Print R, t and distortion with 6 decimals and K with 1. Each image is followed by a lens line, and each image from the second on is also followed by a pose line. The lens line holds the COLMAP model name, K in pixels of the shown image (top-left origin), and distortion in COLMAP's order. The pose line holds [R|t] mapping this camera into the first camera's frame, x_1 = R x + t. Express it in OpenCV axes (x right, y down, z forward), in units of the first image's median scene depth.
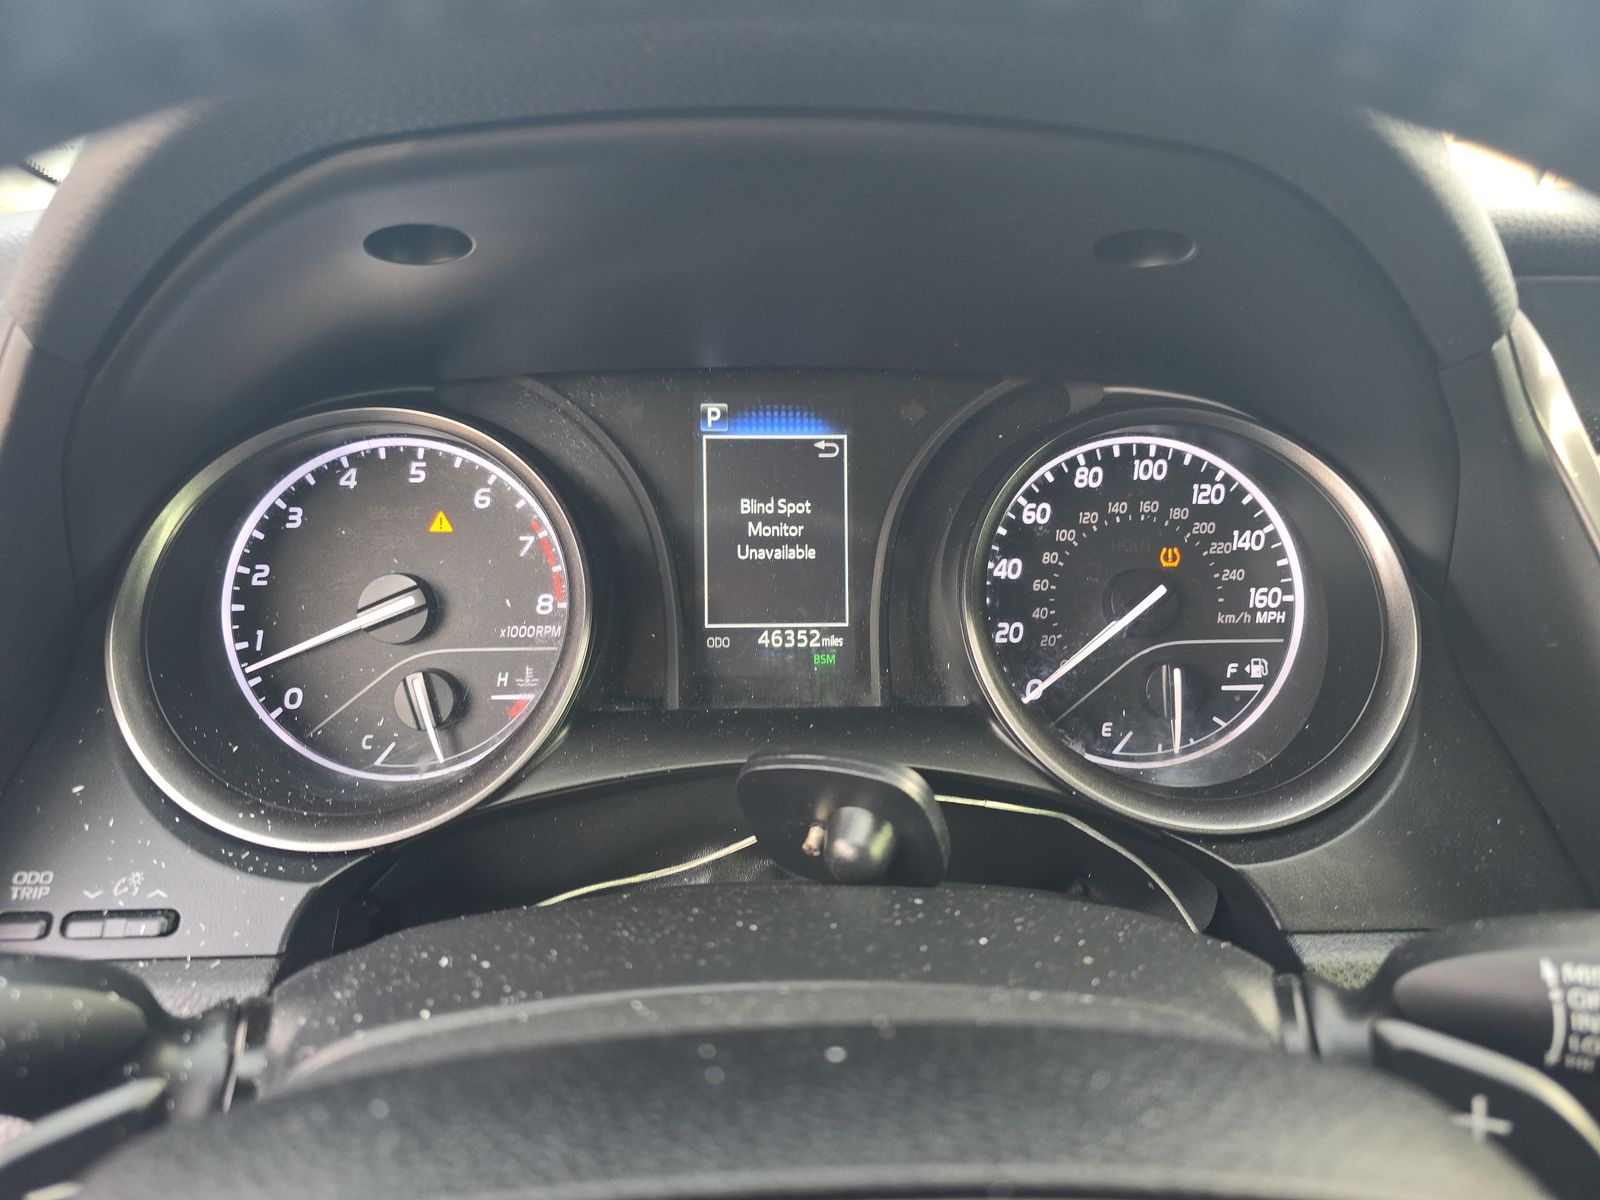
lens RADIAL K [[1093.0, 0, 799.0], [0, 1093.0, 601.1], [0, 0, 1]] dist [0.029080, -0.016541]
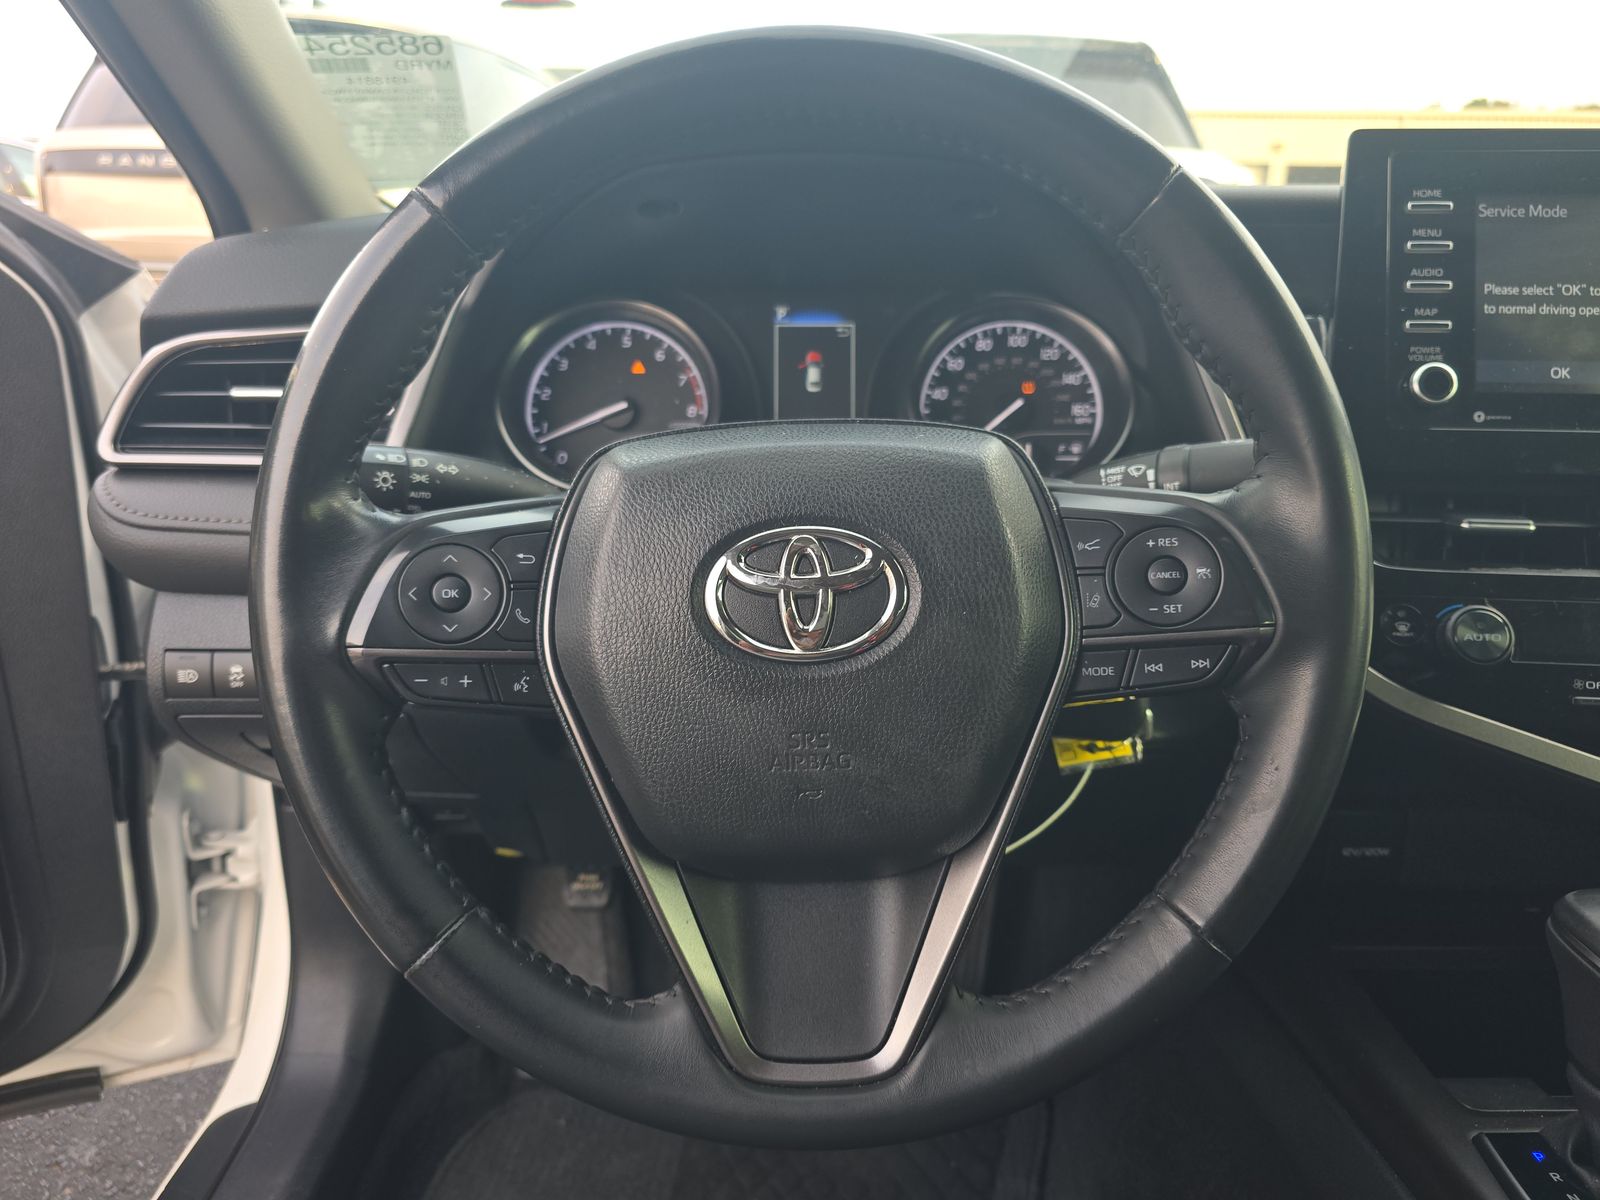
lens RADIAL K [[1093.0, 0, 790.1], [0, 1093.0, 599.9], [0, 0, 1]] dist [0.029080, -0.016541]
pose [[0.998790, 0.008398, -0.048447, 0.030412], [-0.009647, 0.999626, -0.025605, 0.368938], [0.048214, 0.026041, 0.998498, -0.854120]]
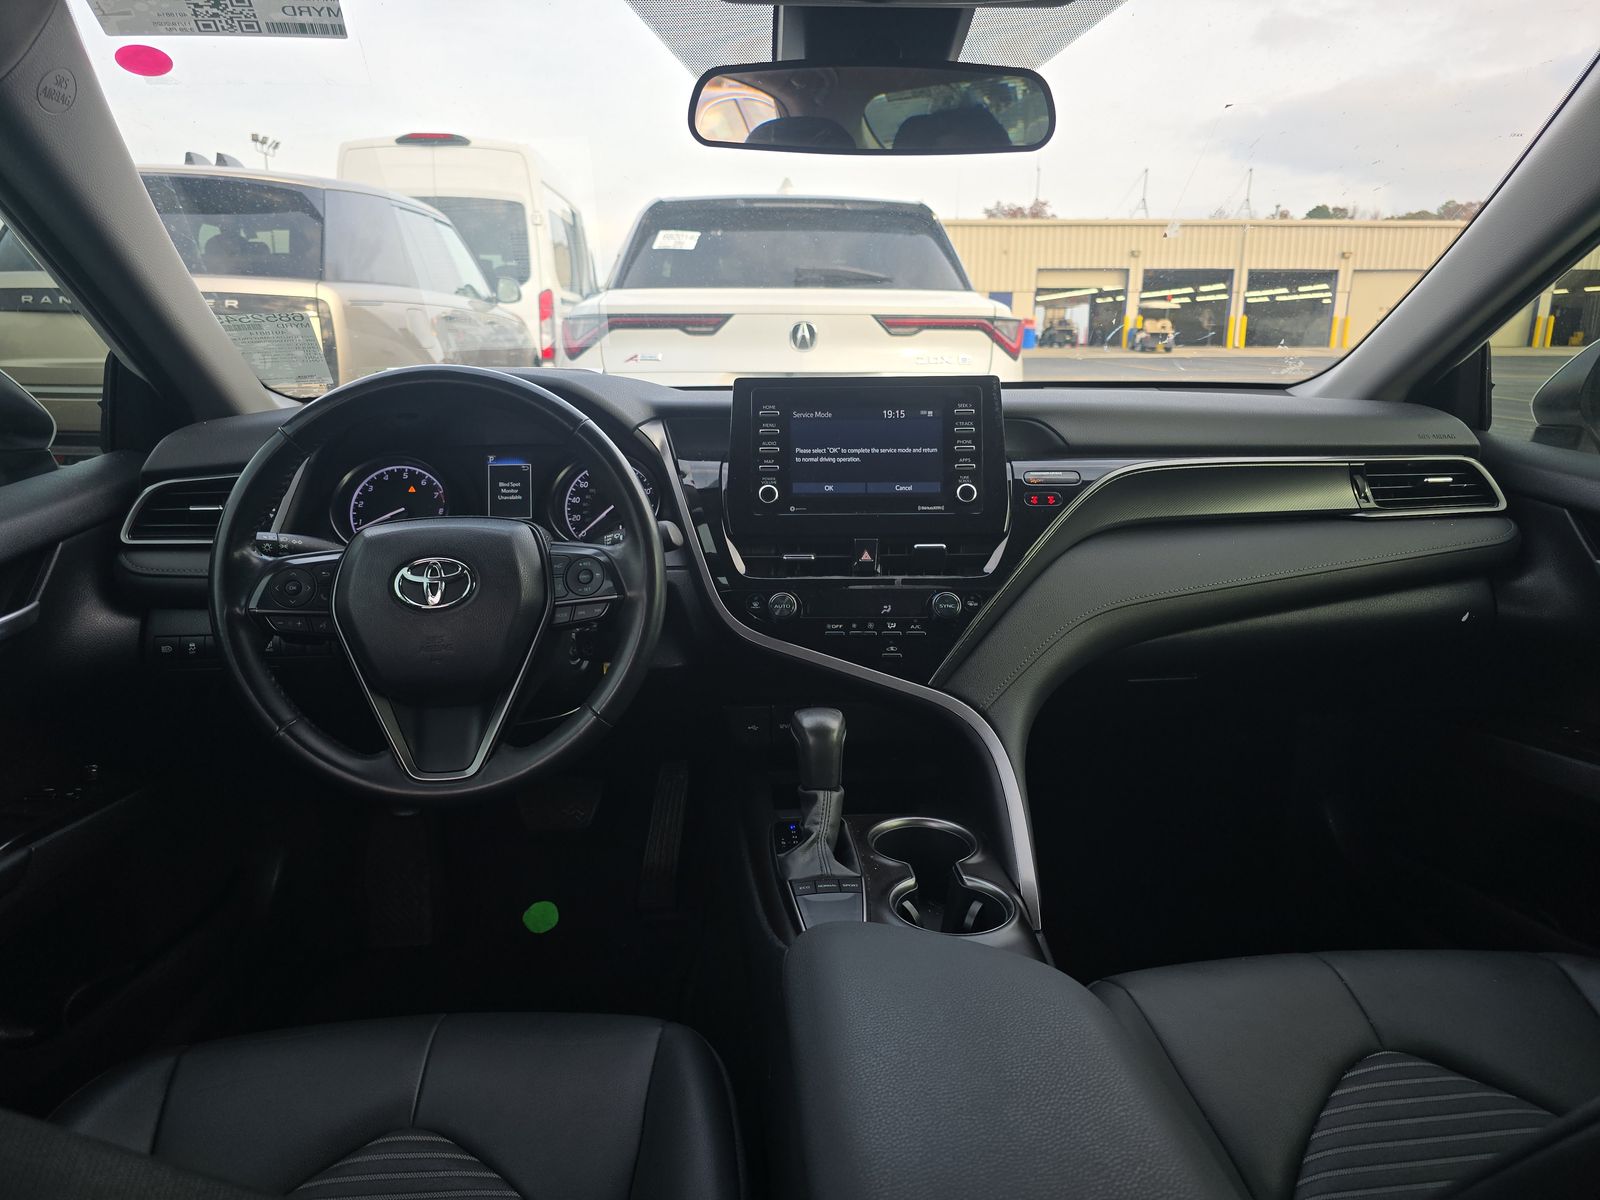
lens RADIAL K [[1093.0, 0, 807.0], [0, 1093.0, 604.2], [0, 0, 1]] dist [0.029080, -0.016541]
pose [[0.998883, -0.024884, 0.040165, 0.783325], [0.028774, 0.994634, -0.099376, 0.674762], [-0.037476, 0.100420, 0.994239, -2.493314]]
